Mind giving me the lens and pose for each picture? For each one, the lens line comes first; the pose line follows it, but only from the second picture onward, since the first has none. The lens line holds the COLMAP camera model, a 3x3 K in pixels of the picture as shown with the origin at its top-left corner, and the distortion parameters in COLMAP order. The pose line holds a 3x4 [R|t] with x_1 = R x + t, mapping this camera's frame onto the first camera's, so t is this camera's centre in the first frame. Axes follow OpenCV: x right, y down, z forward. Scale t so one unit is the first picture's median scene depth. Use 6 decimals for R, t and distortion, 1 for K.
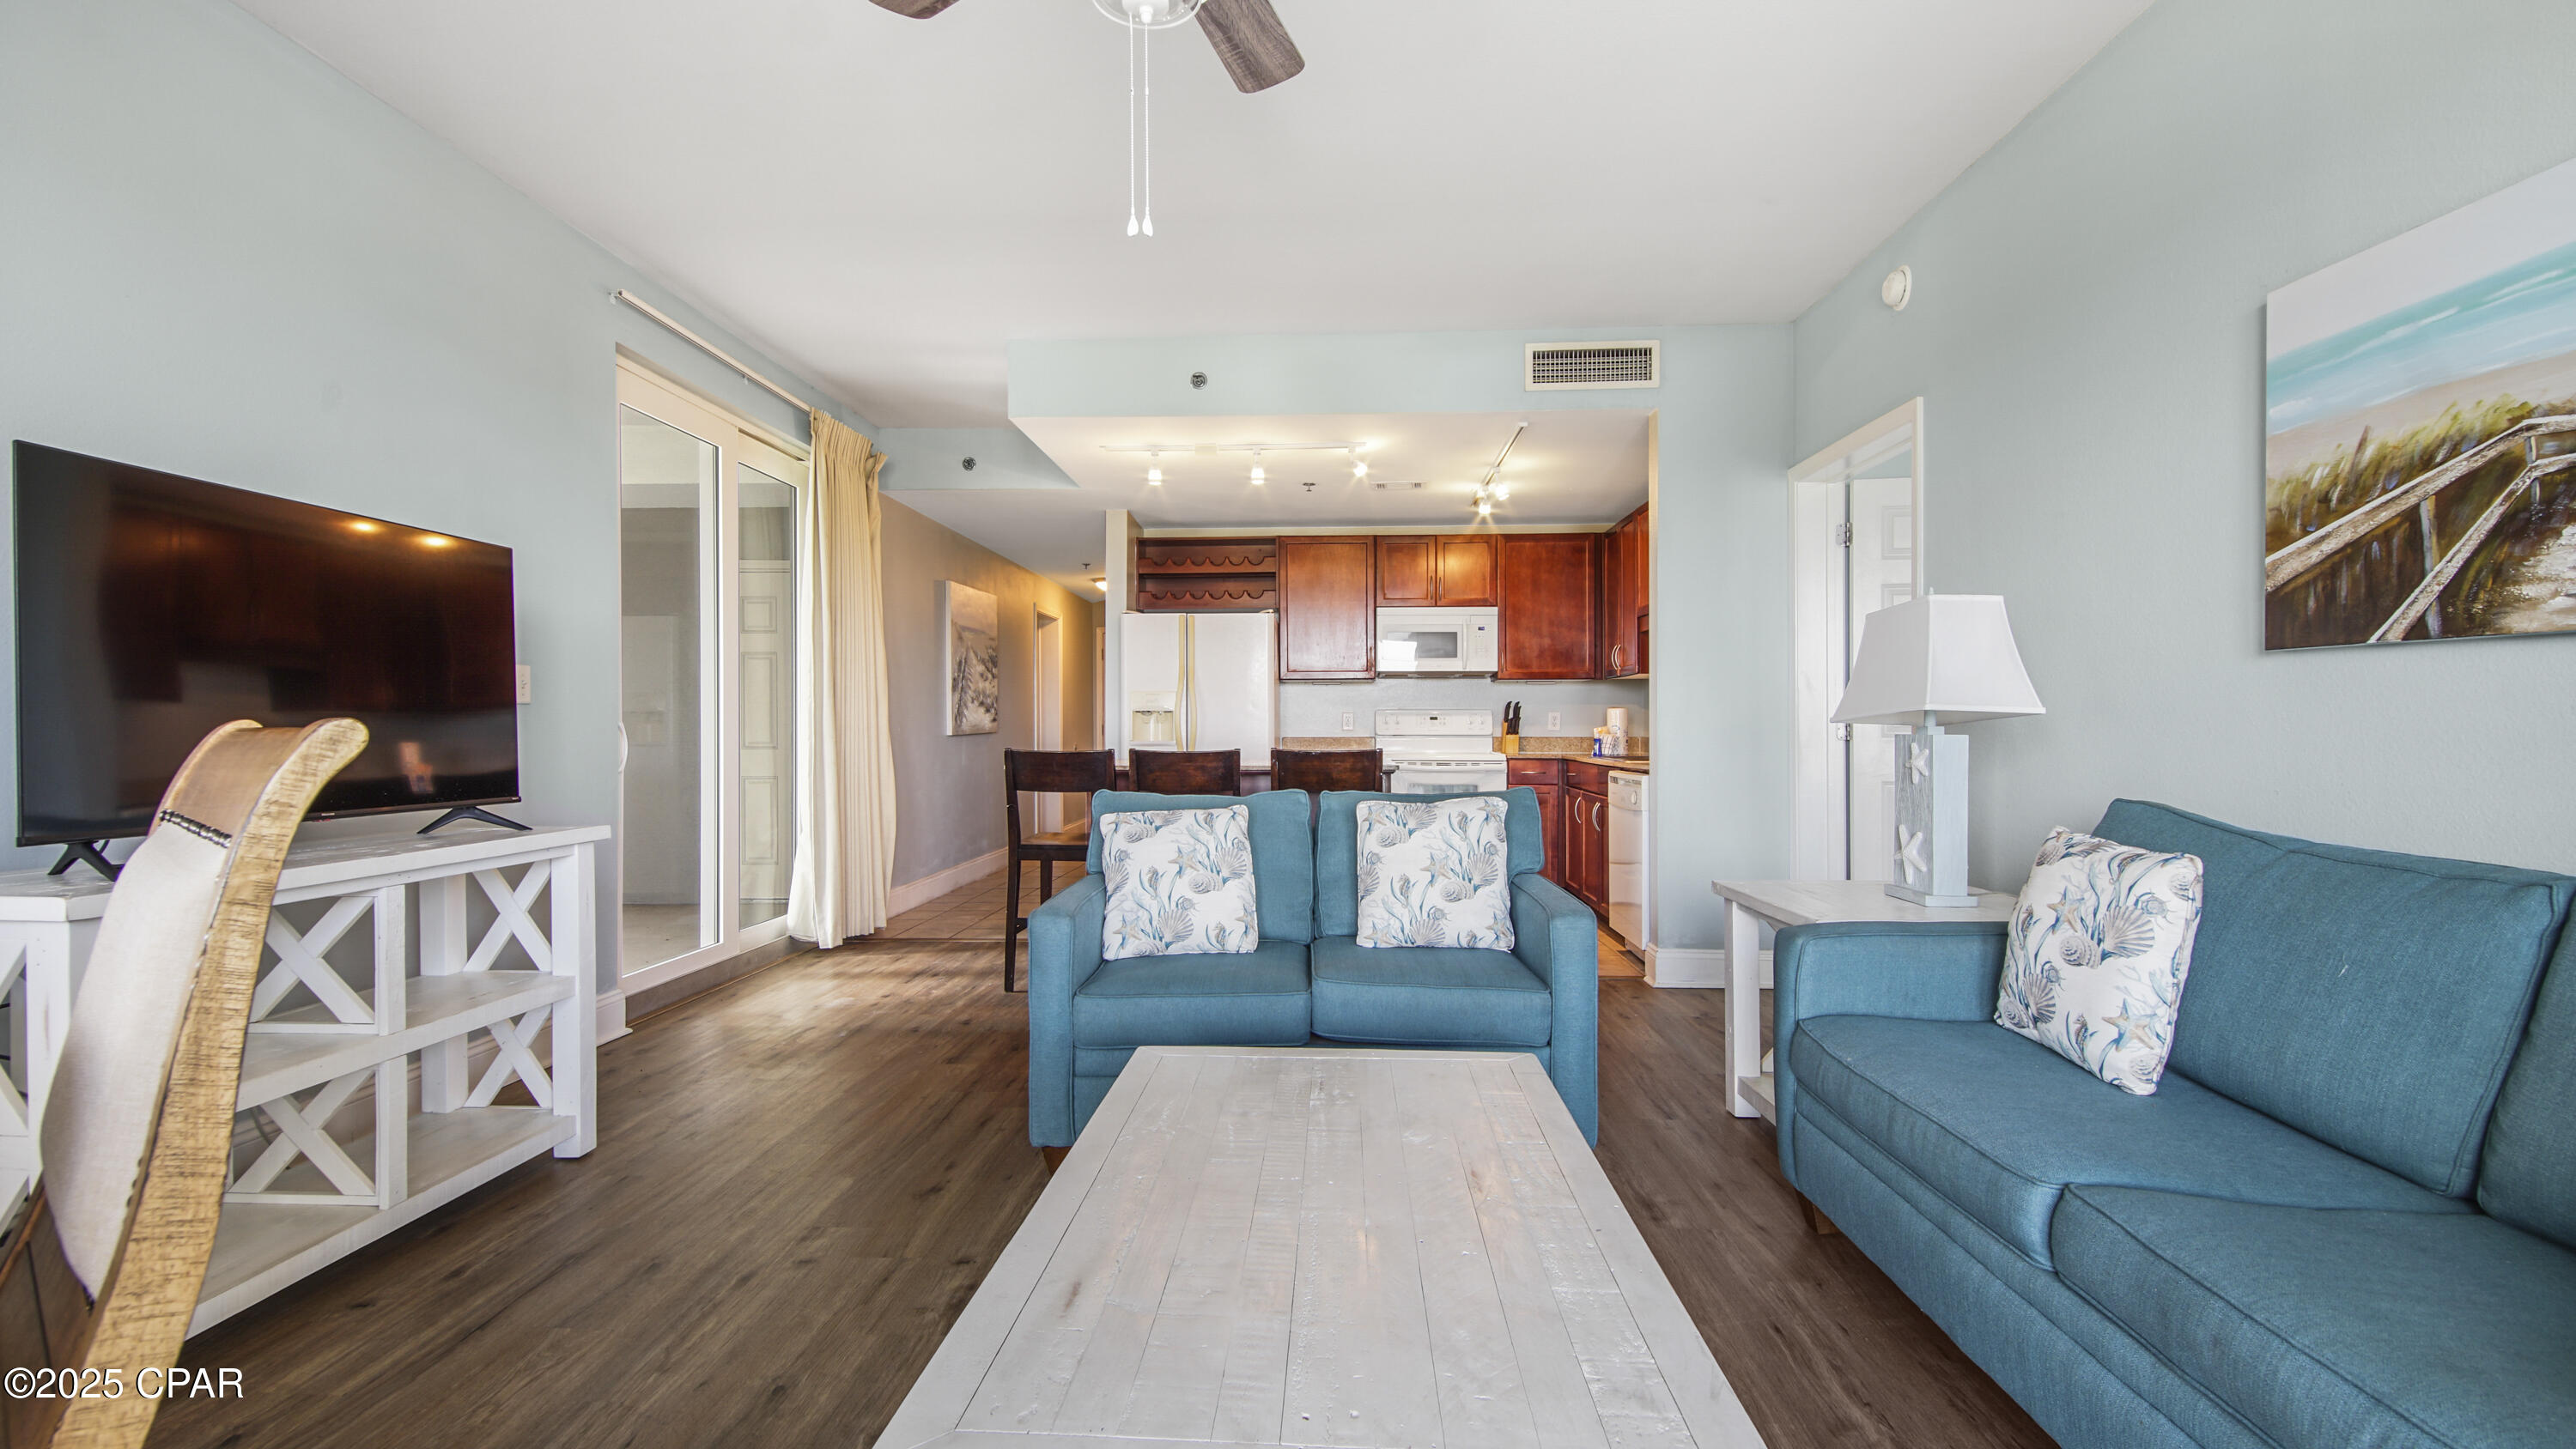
lens RADIAL K [[1139.5, 0, 1297.6], [0, 1139.5, 728.7], [0, 0, 1]] dist [0.024273, -0.017517]
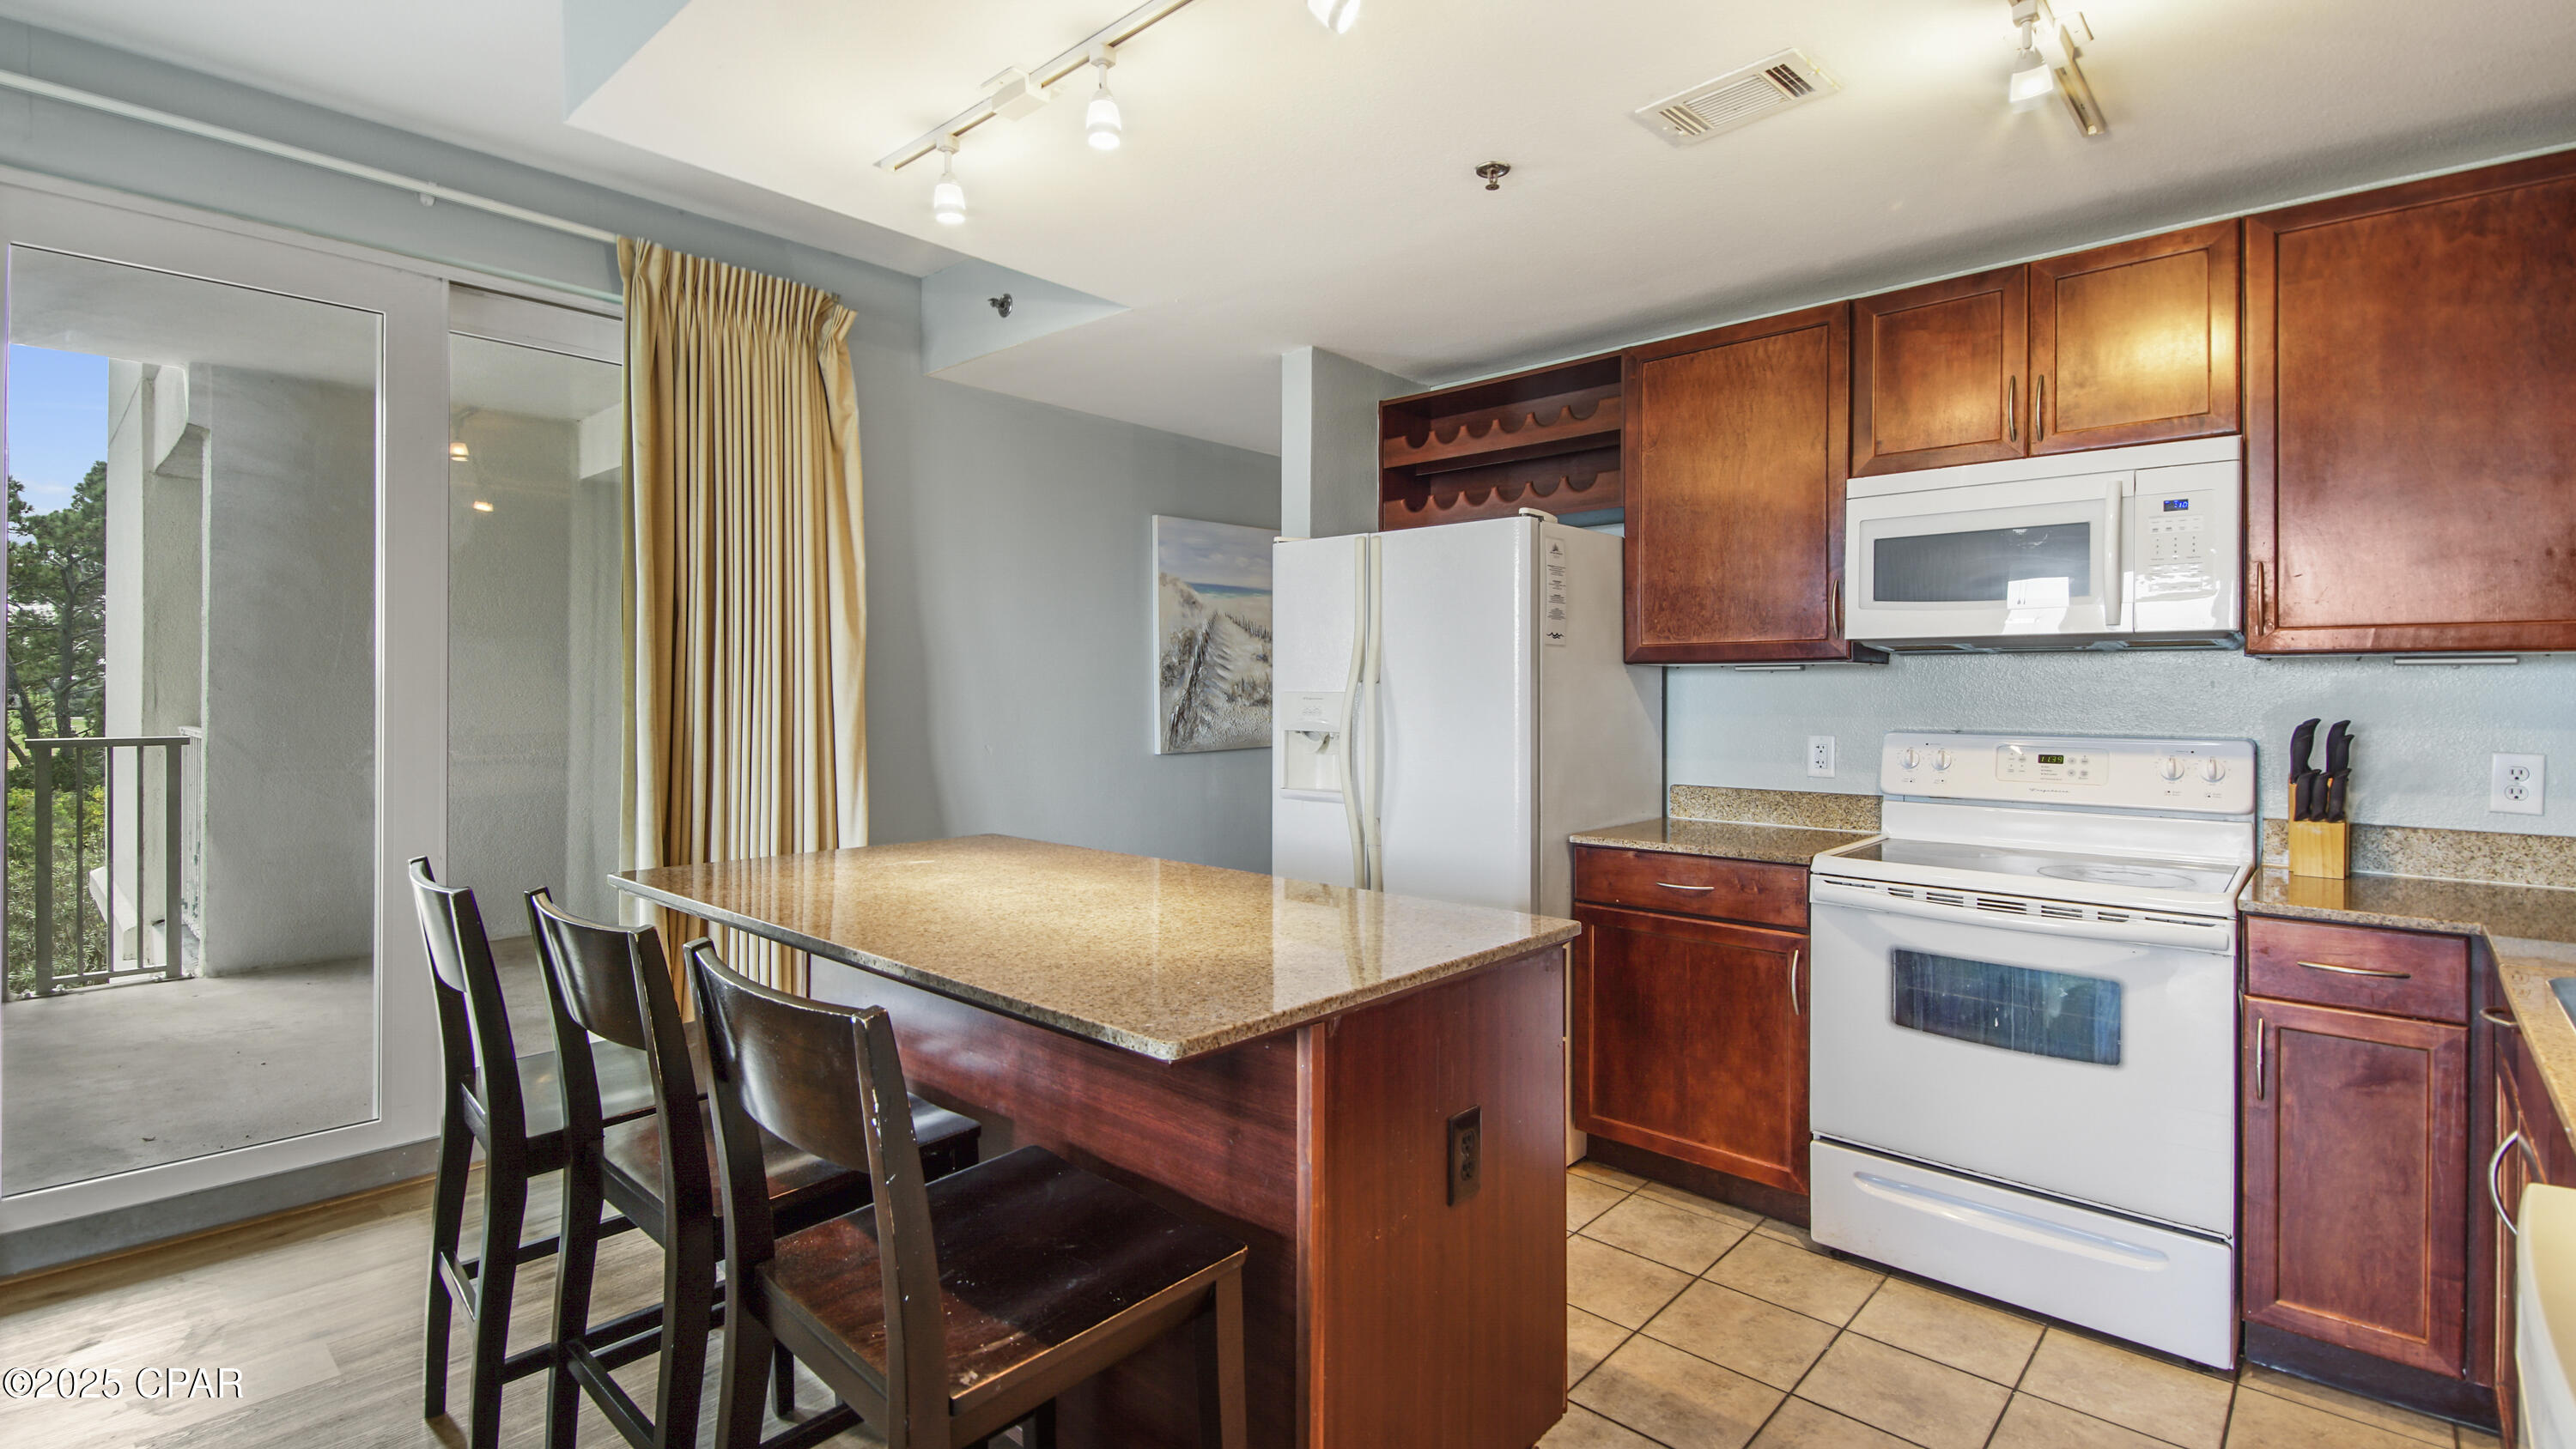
lens RADIAL K [[1178.3, 0, 1295.9], [0, 1178.3, 668.7], [0, 0, 1]] dist [0.002717, 0.000204]
pose [[0.762207, -0.009886, -0.647258, 0.187148], [-0.005160, 0.999759, -0.021347, -0.030077], [0.647313, 0.019611, 0.761972, 0.562875]]
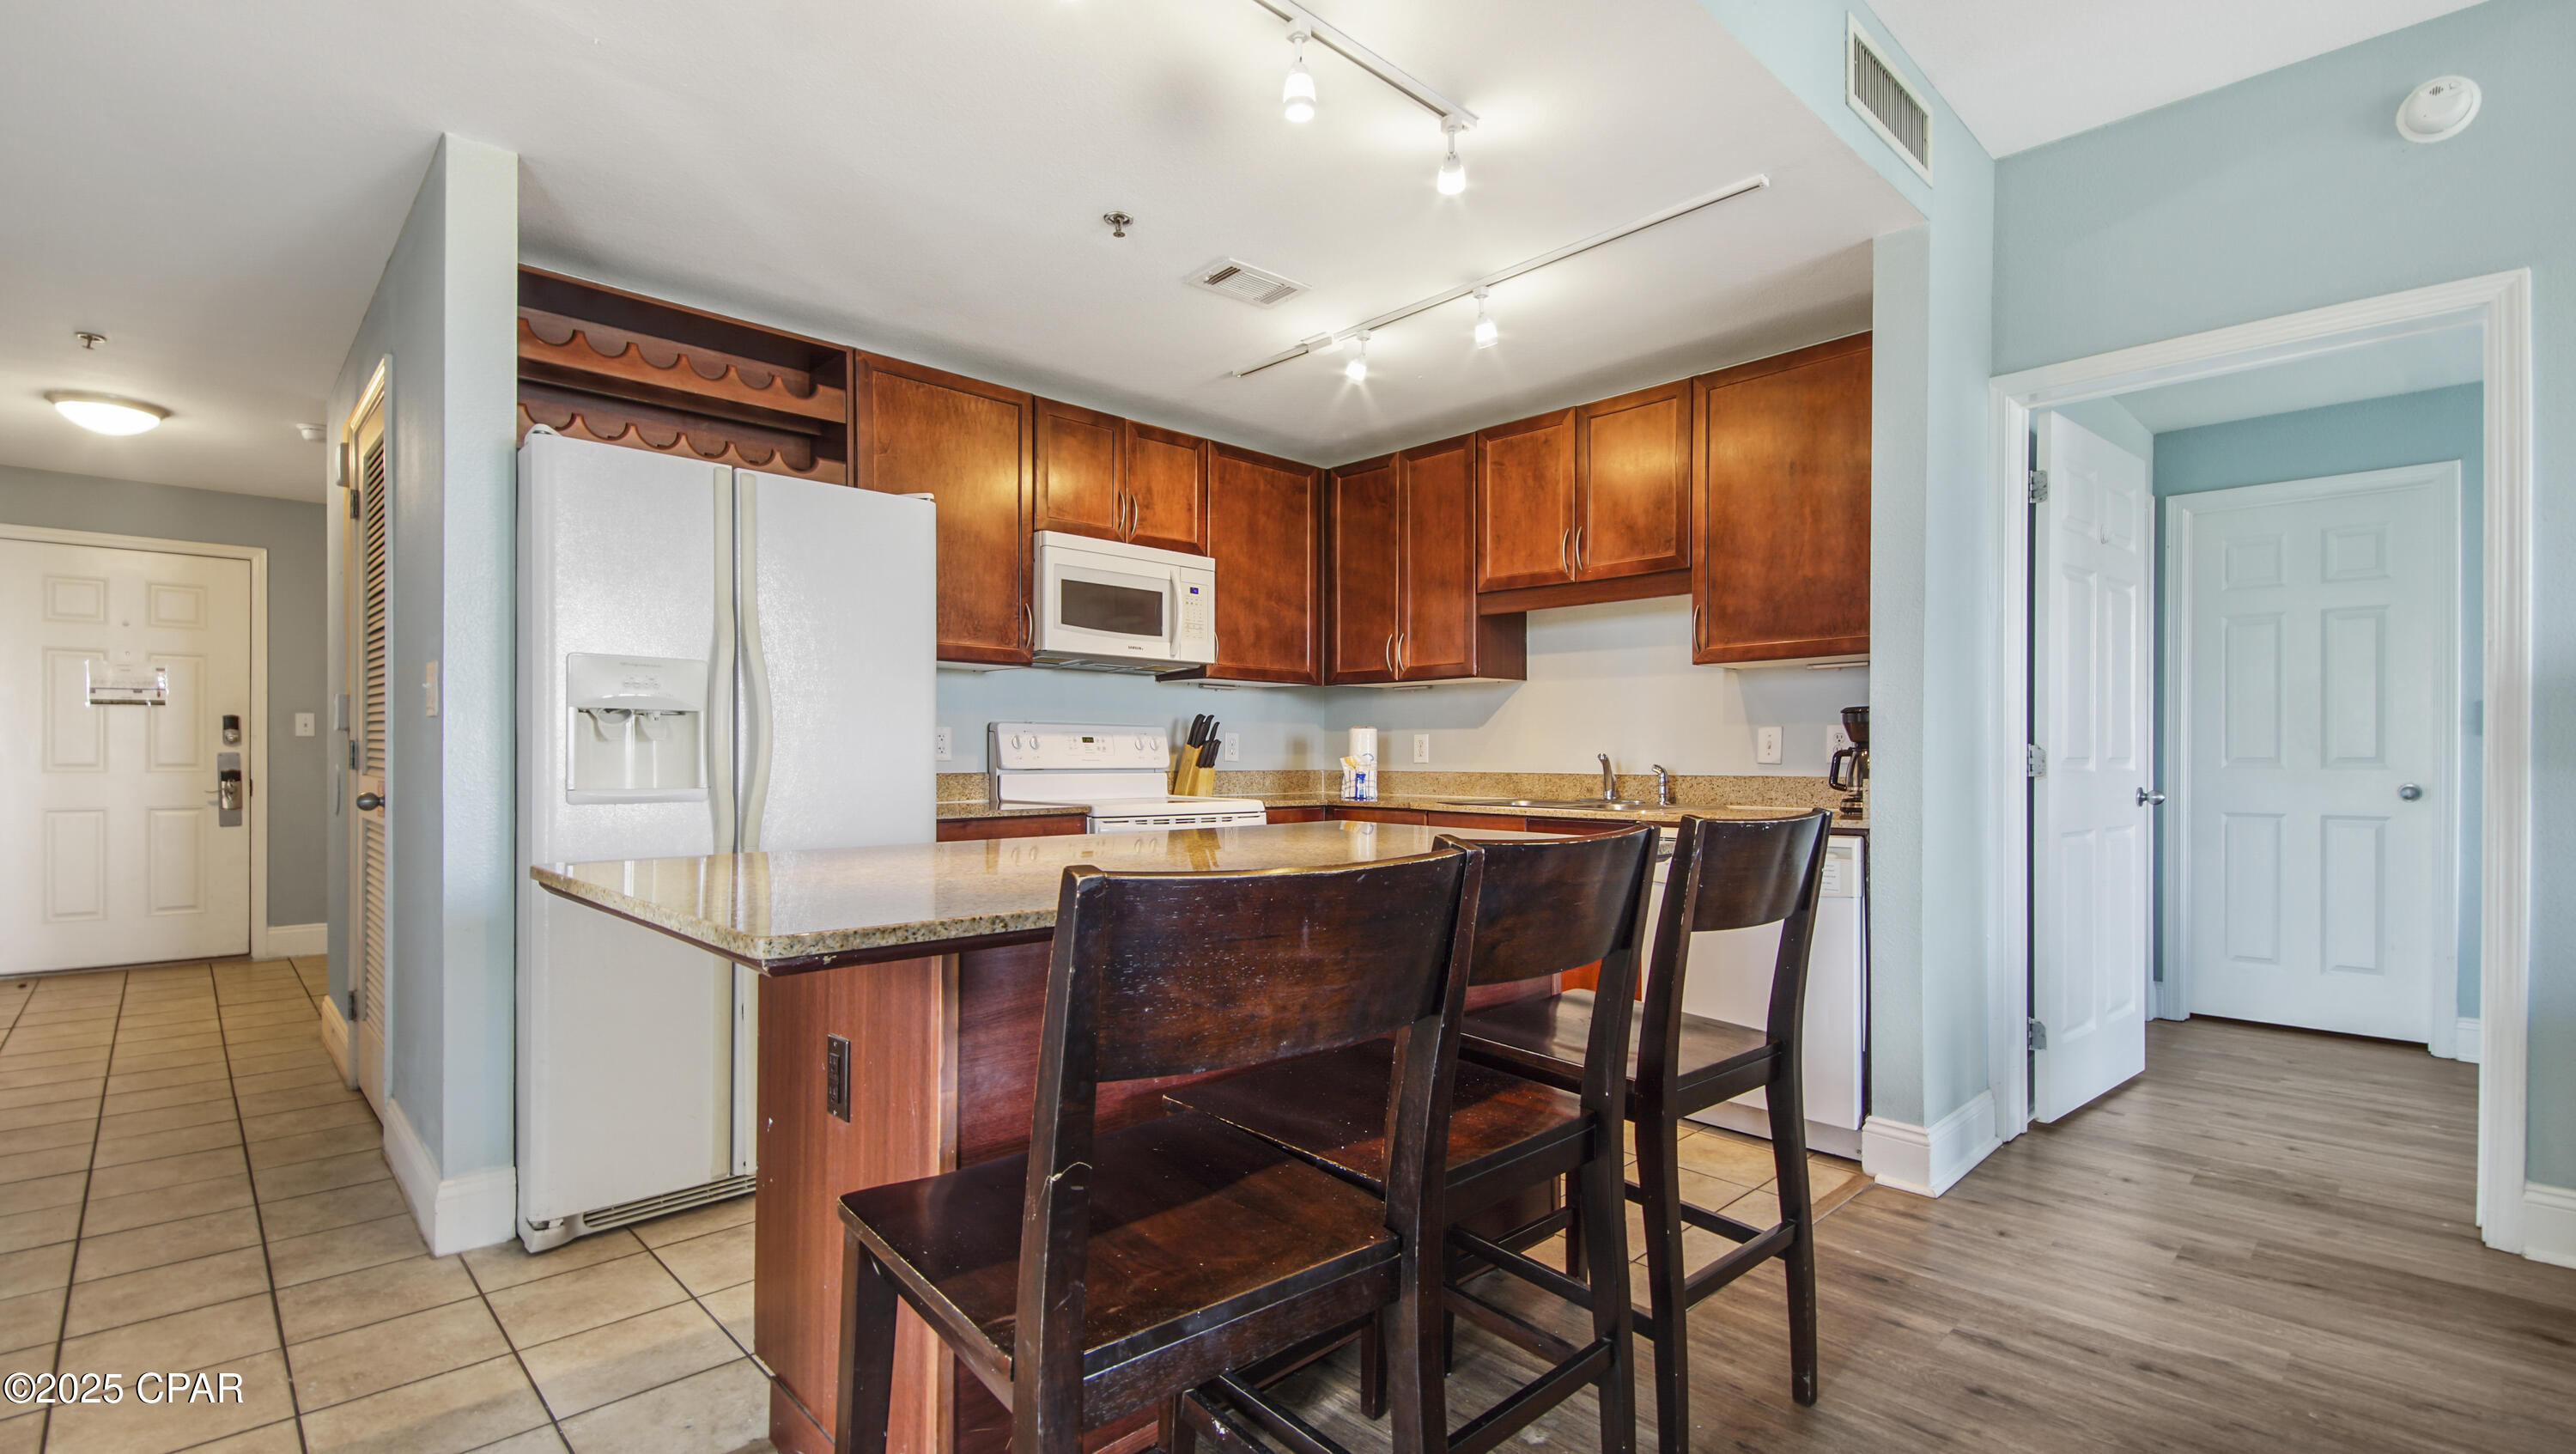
lens RADIAL K [[1139.8, 0, 1297.6], [0, 1139.8, 731.2], [0, 0, 1]] dist [0.024273, -0.017517]
pose [[0.697757, 0.019597, 0.716067, -0.226088], [-0.002292, 0.999682, -0.025126, 0.000932], [-0.716331, 0.015891, 0.697580, 0.543602]]
